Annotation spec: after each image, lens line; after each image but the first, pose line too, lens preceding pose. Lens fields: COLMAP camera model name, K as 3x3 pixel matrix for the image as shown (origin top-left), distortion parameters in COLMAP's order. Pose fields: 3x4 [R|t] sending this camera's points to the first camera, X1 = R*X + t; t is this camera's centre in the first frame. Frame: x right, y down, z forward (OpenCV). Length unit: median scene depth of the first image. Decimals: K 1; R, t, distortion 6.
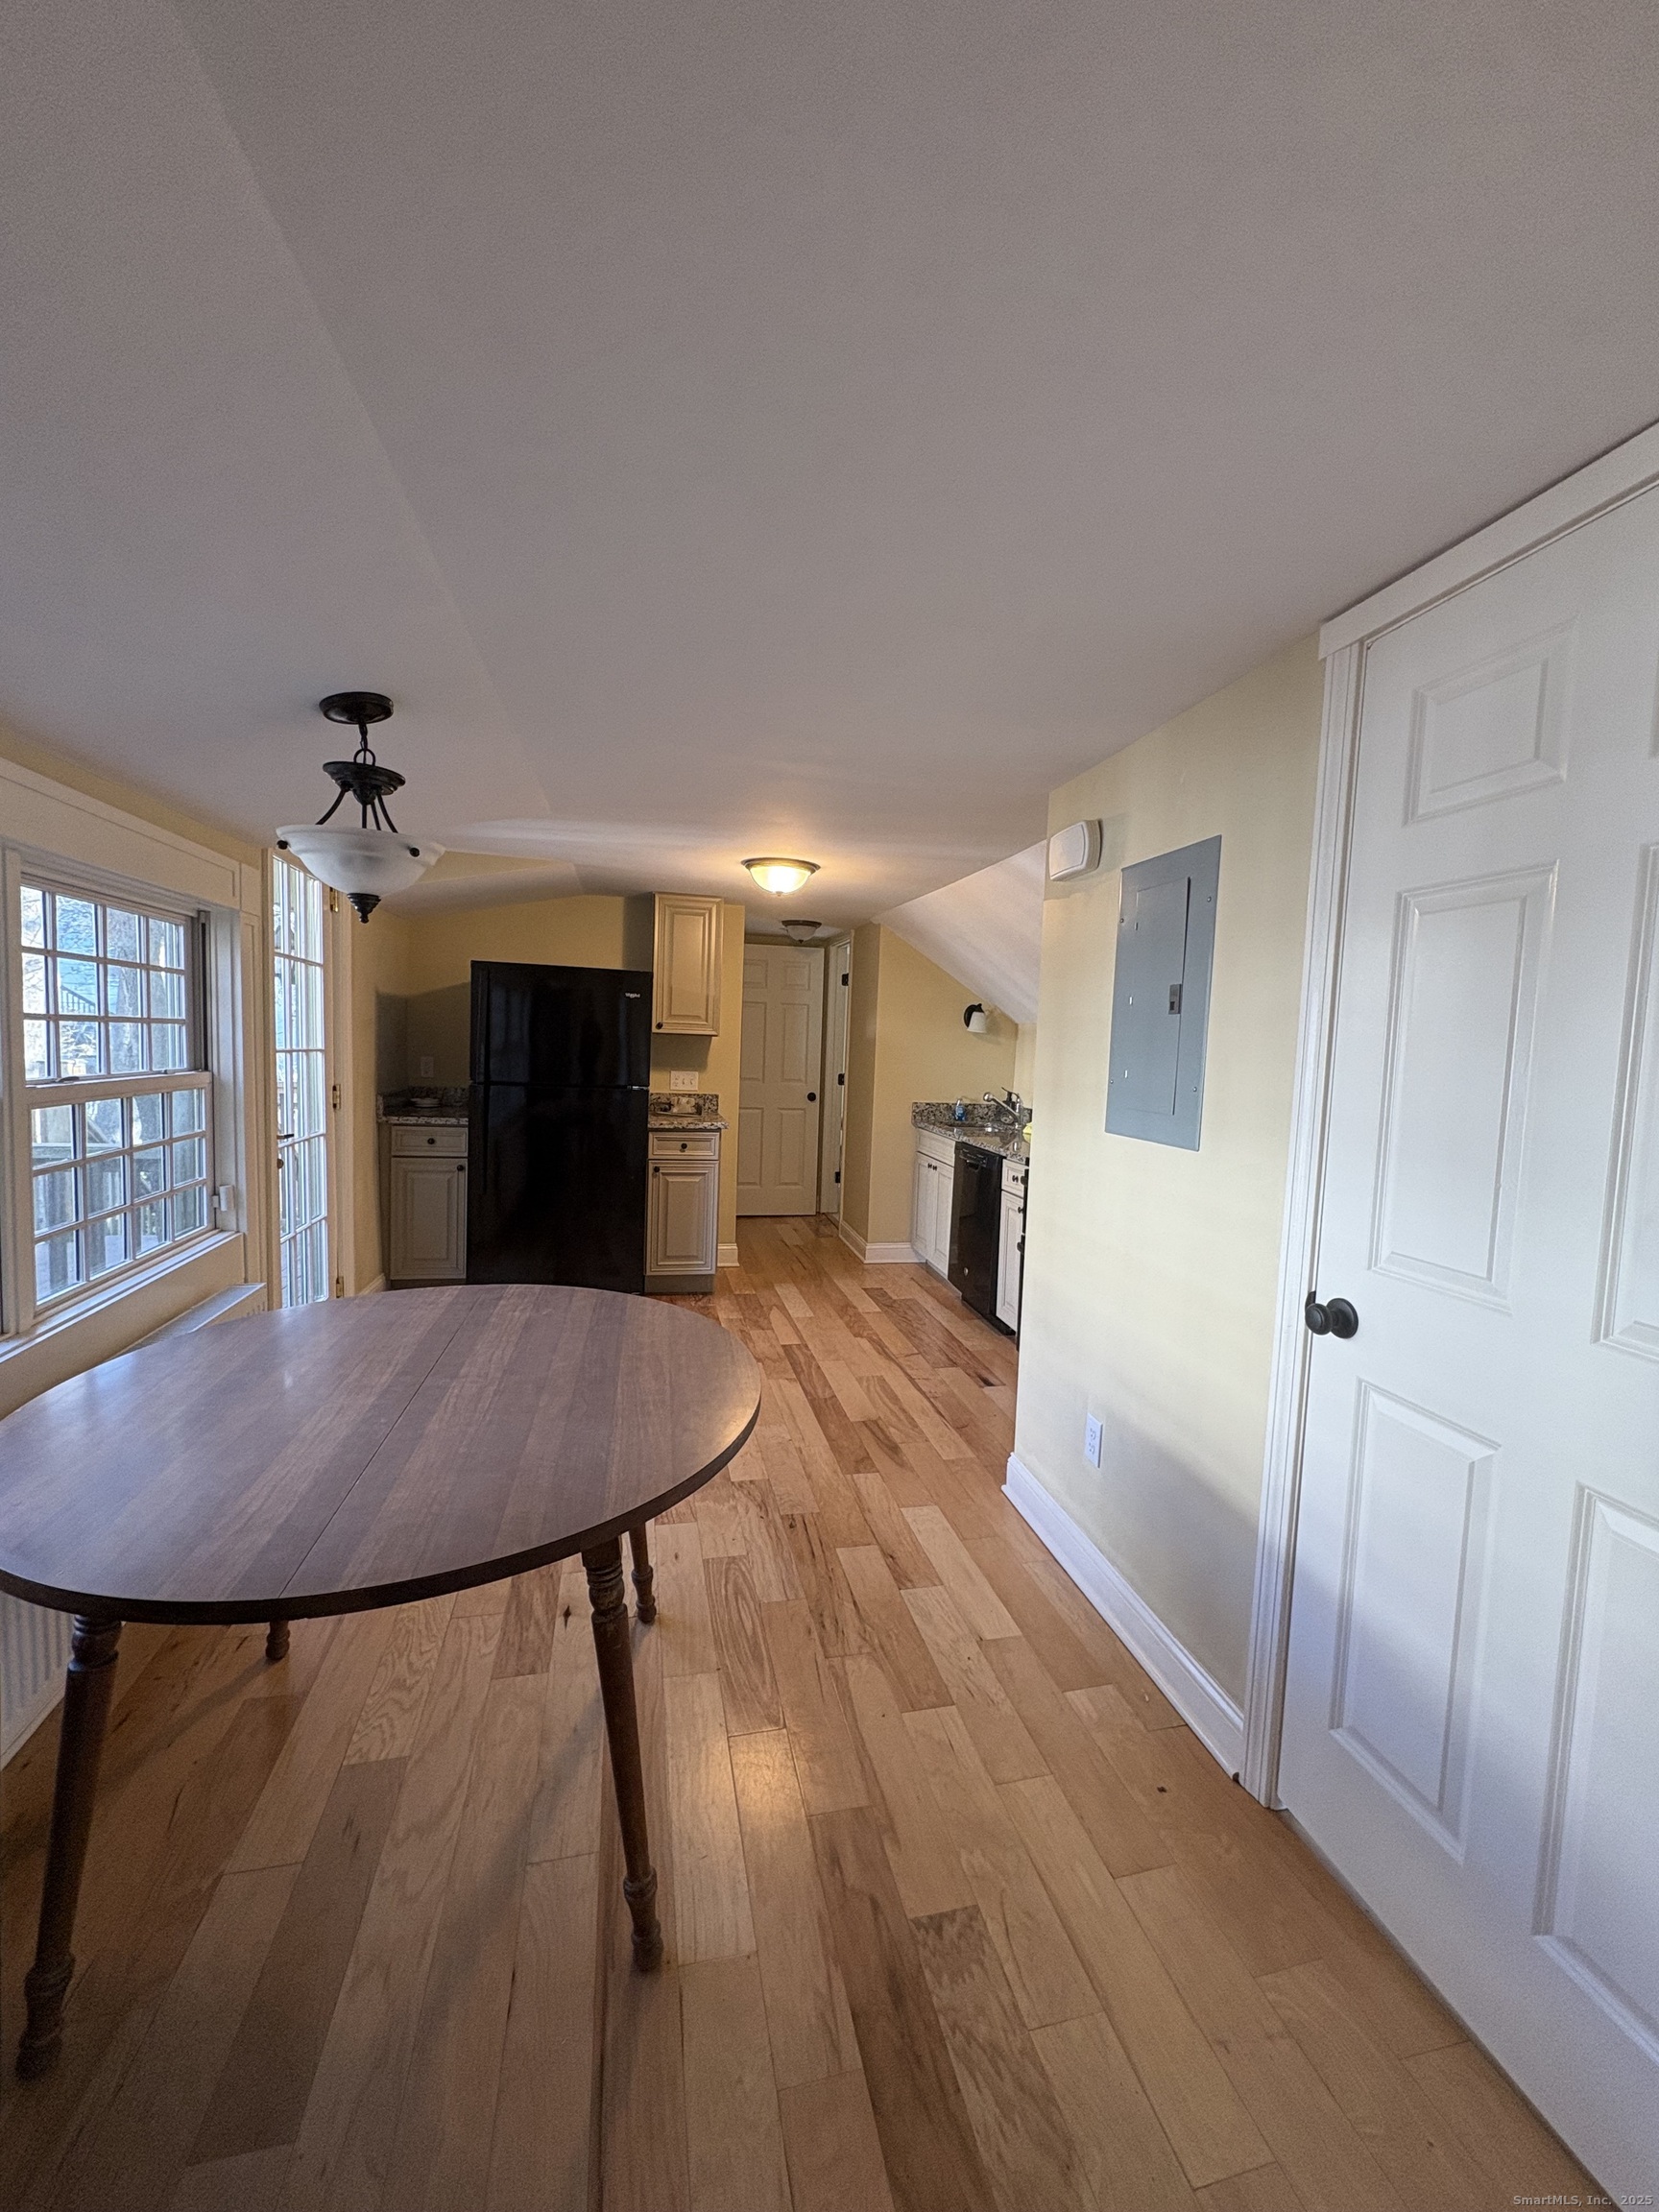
lens RADIAL K [[875.2, 0, 831.1], [0, 875.2, 1109.1], [0, 0, 1]] dist [-0.001837, -0.000264]
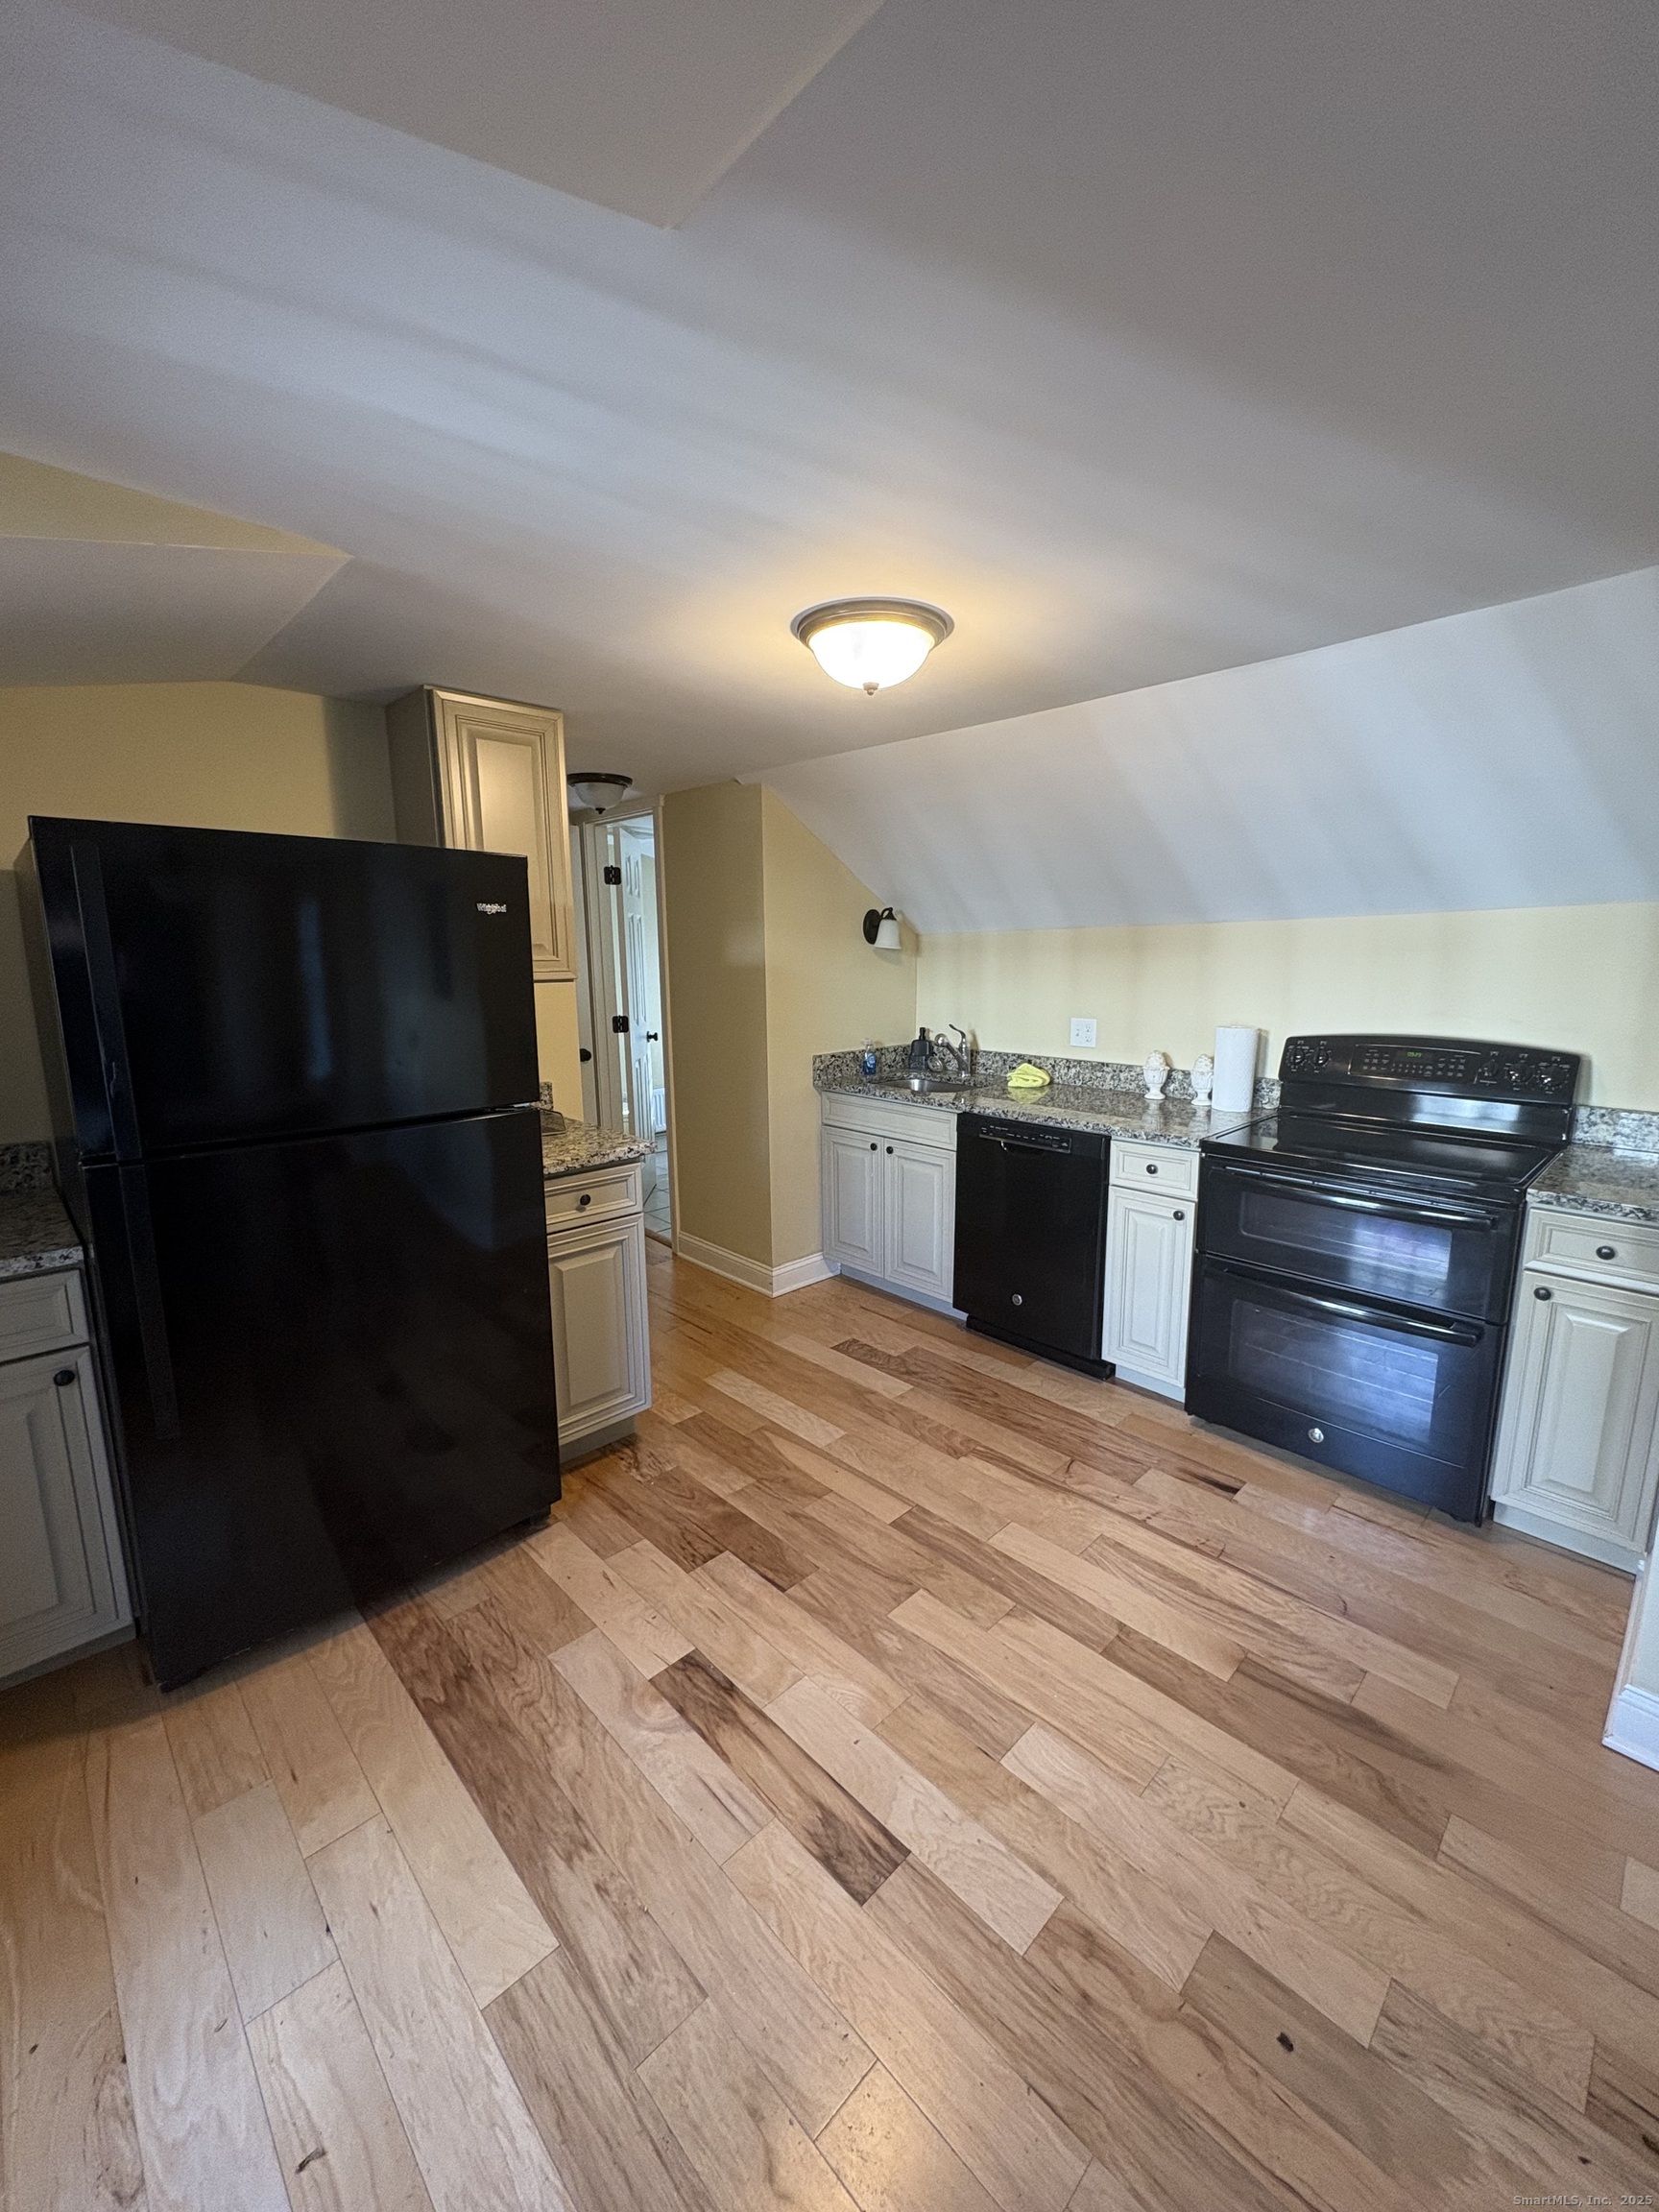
lens RADIAL K [[875.2, 0, 831.1], [0, 875.2, 1109.1], [0, 0, 1]] dist [-0.001837, -0.000264]
pose [[0.853191, -0.137086, 0.503262, -0.445272], [0.081182, 0.987987, 0.131493, -0.100525], [-0.515243, -0.071333, 0.854071, 0.723417]]
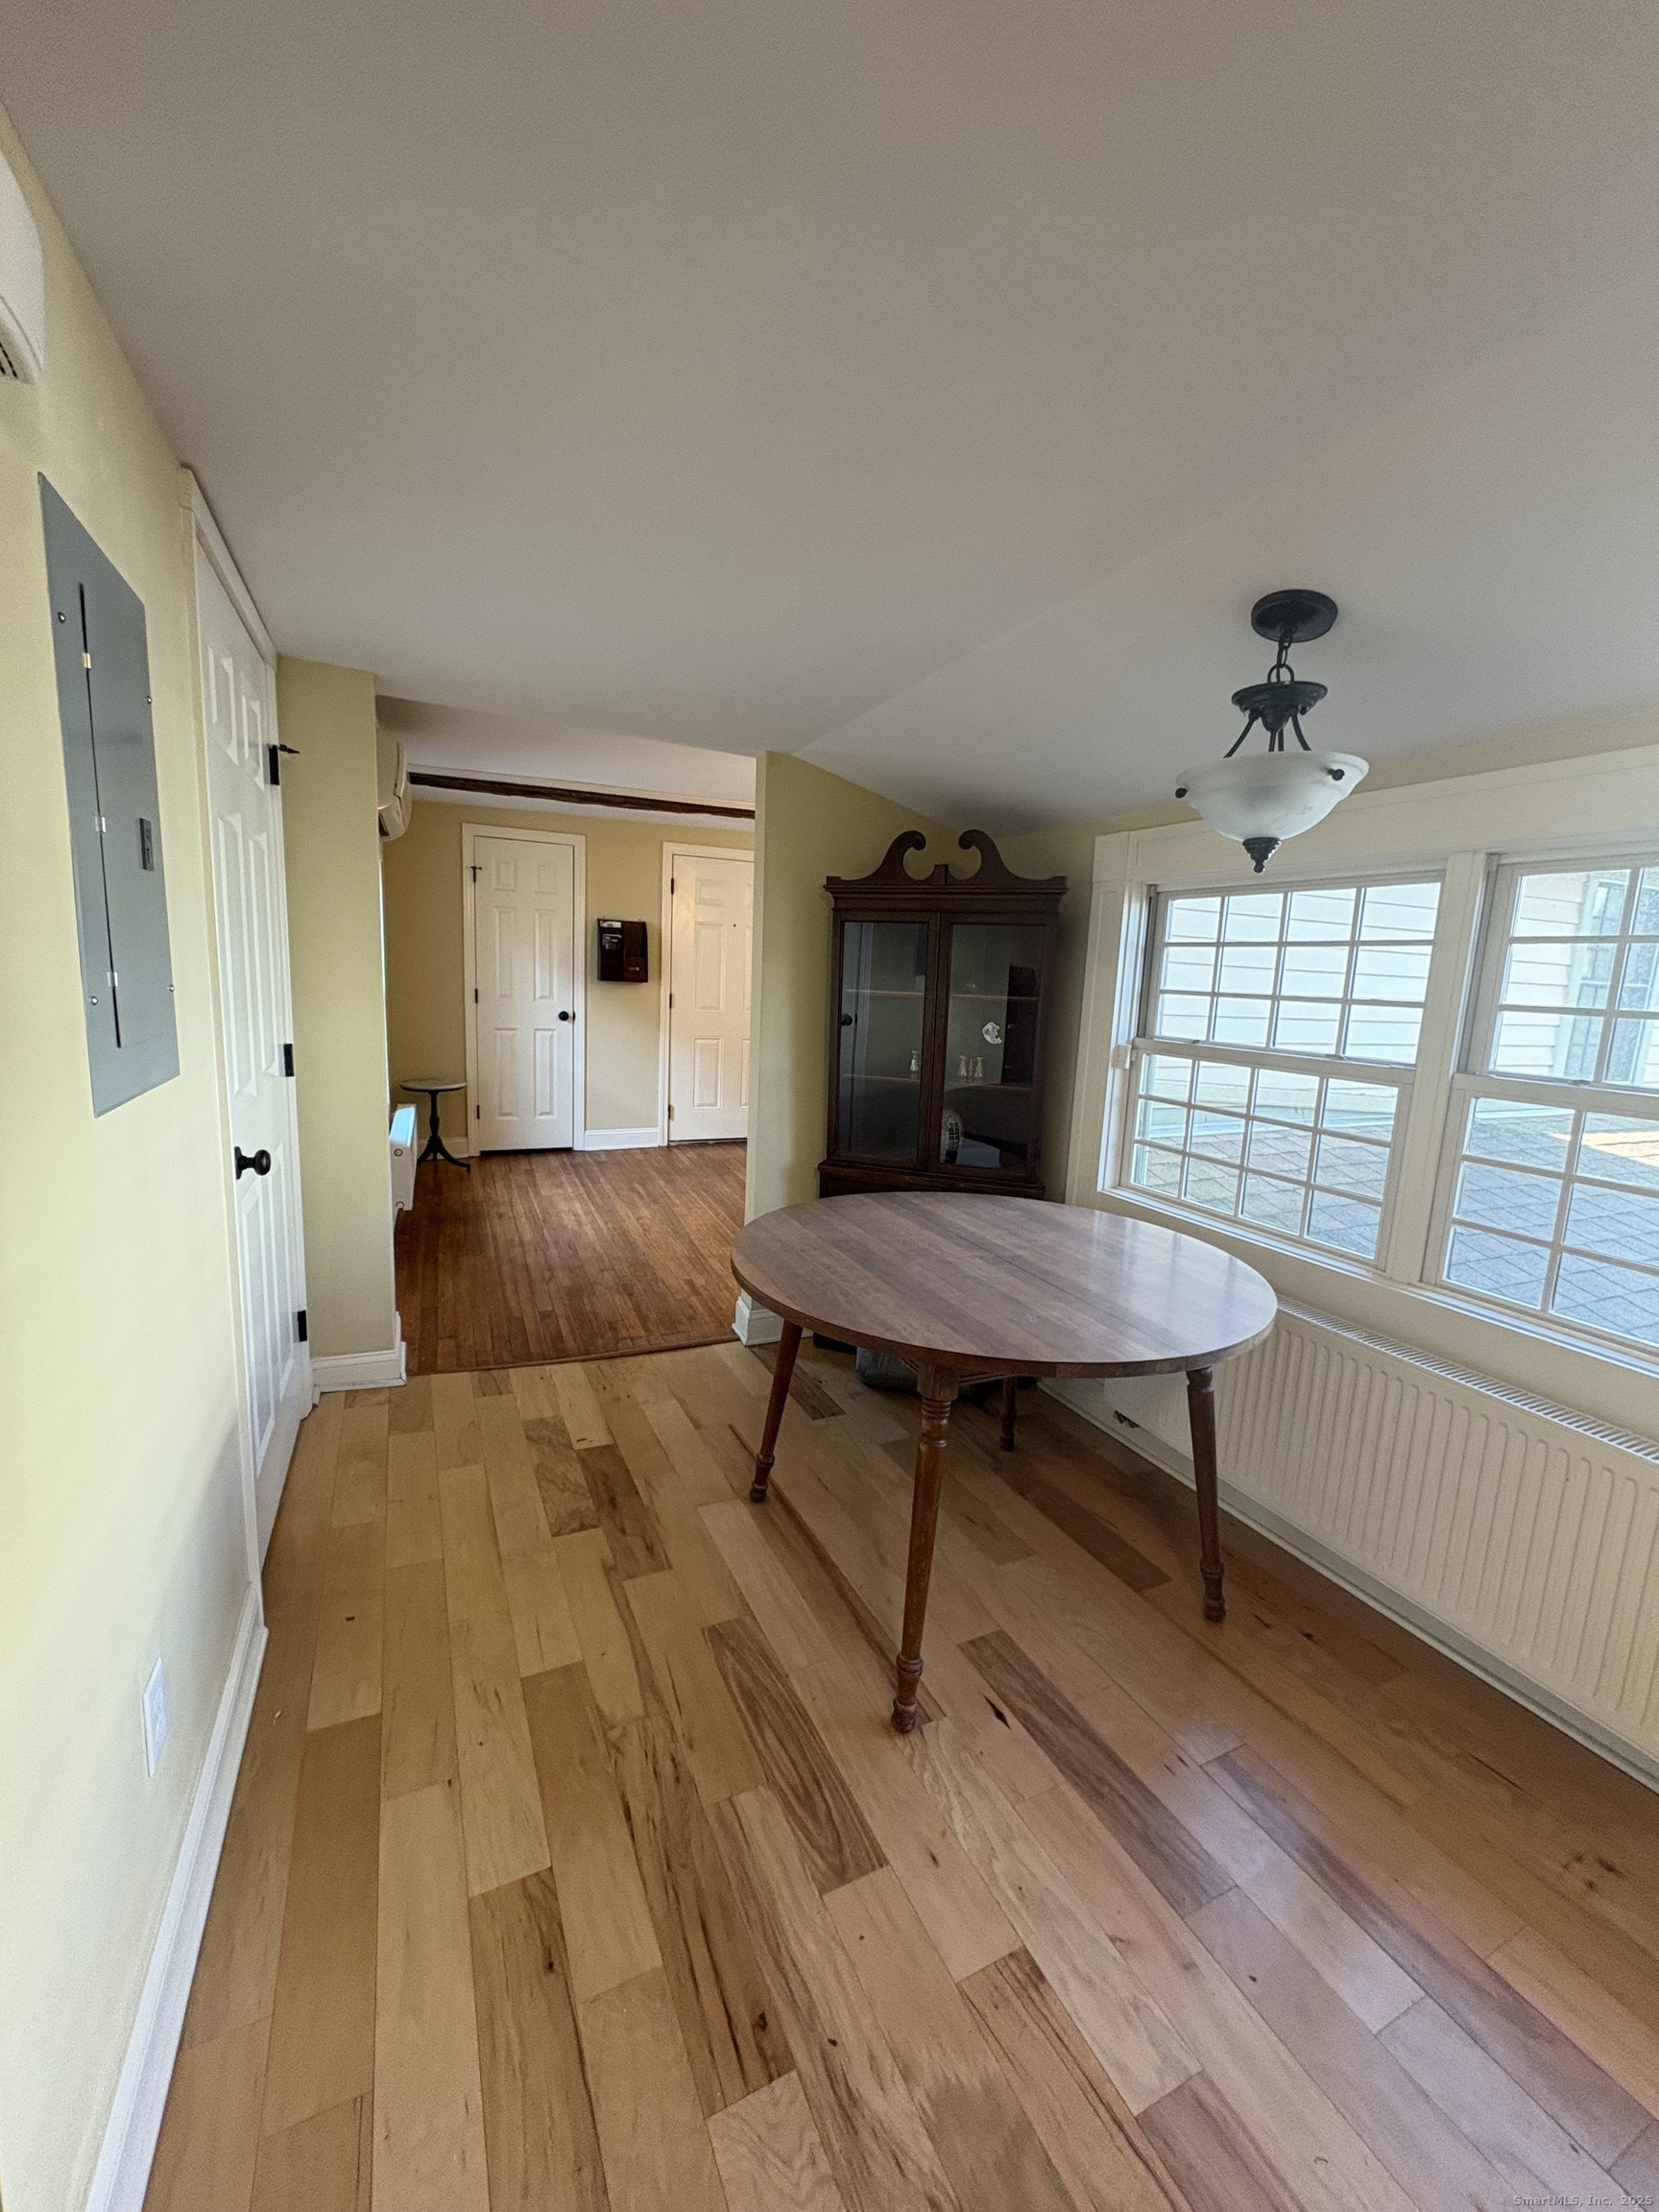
lens RADIAL K [[875.2, 0, 831.1], [0, 875.2, 1109.1], [0, 0, 1]] dist [-0.001837, -0.000264]
pose [[-0.971077, -0.048786, -0.233728, 0.041976], [-0.101070, 0.970865, 0.217272, -0.080636], [0.216318, 0.234610, -0.947715, 1.098445]]
